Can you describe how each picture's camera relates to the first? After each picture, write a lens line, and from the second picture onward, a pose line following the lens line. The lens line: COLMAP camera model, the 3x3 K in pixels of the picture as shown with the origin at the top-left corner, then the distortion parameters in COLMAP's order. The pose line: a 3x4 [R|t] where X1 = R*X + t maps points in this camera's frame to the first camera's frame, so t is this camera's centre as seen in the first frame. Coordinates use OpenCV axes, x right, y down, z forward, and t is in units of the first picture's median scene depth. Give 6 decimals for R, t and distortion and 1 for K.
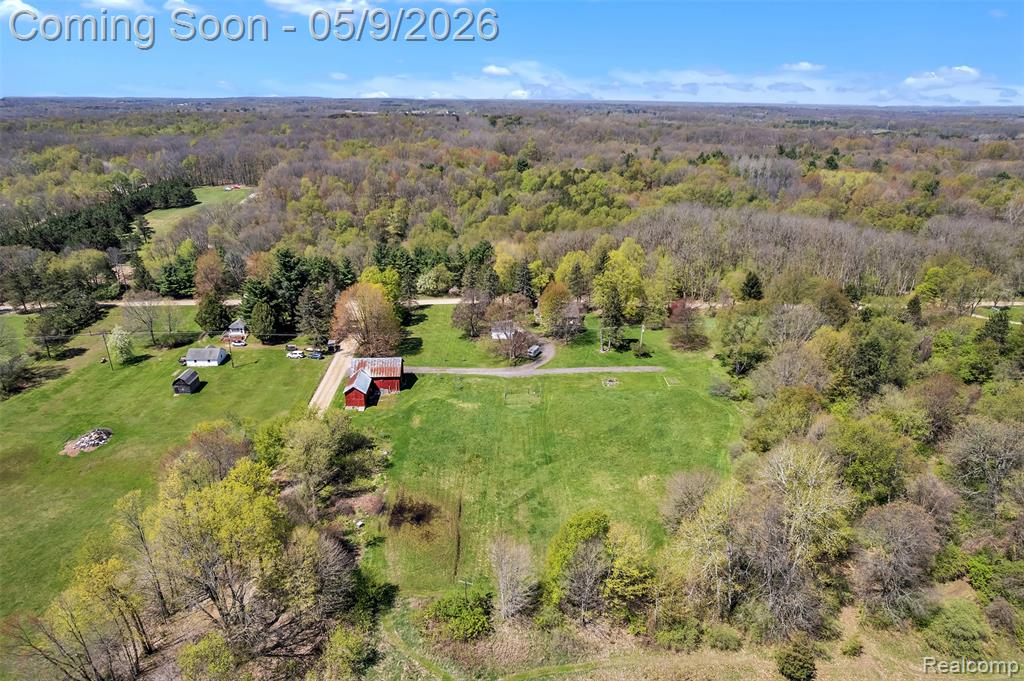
lens RADIAL K [[658.0, 0, 512.0], [0, 658.0, 340.5], [0, 0, 1]] dist [-0.077546, 0.072025]
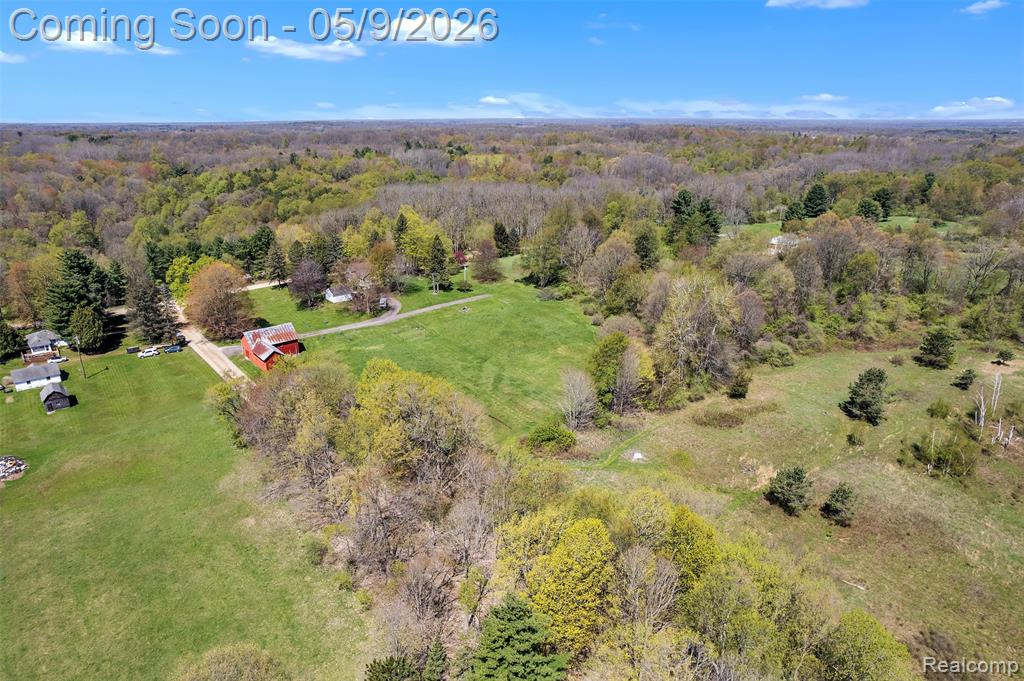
lens RADIAL K [[658.0, 0, 512.0], [0, 658.0, 340.5], [0, 0, 1]] dist [-0.077546, 0.072025]
pose [[0.796455, -0.206151, 0.568472, -0.433577], [0.220266, 0.974412, 0.044760, 0.075905], [-0.563153, 0.089566, 0.821484, -0.034383]]
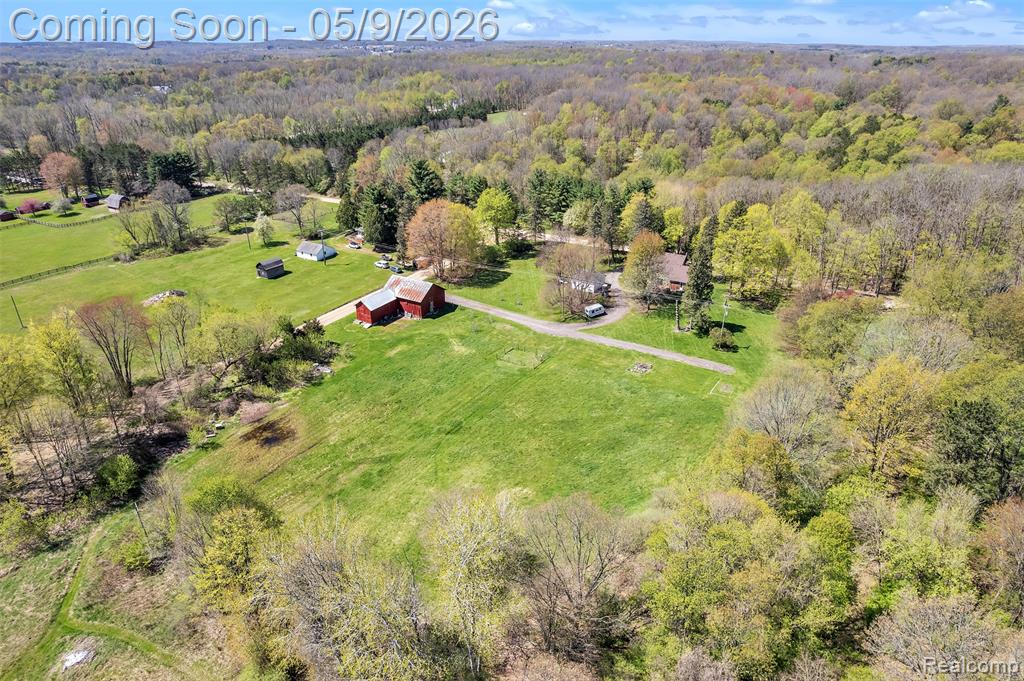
lens RADIAL K [[658.0, 0, 512.0], [0, 658.0, 340.5], [0, 0, 1]] dist [-0.077546, 0.072025]
pose [[0.824680, 0.231456, -0.516073, 0.369709], [-0.192793, 0.972825, 0.128226, -0.031230], [0.531728, -0.006250, 0.846892, 0.257891]]
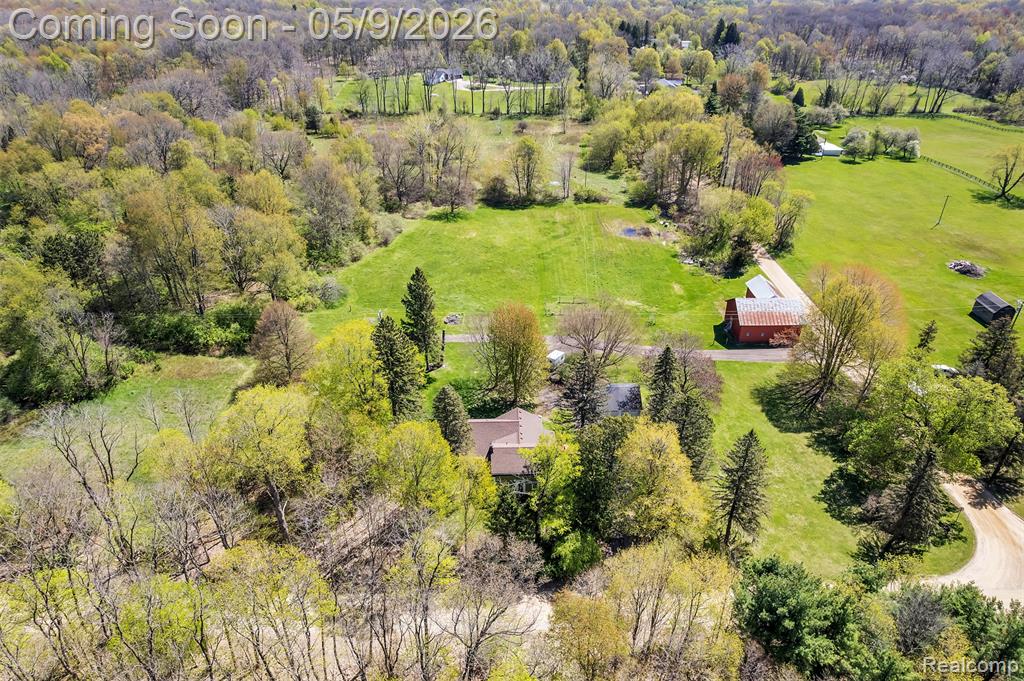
lens RADIAL K [[658.0, 0, 512.0], [0, 658.0, 340.5], [0, 0, 1]] dist [-0.077546, 0.072025]
pose [[-0.999718, -0.008573, 0.022130, 0.058851], [0.012018, 0.621200, 0.783560, -0.470127], [-0.020465, 0.783605, -0.620922, 1.348967]]
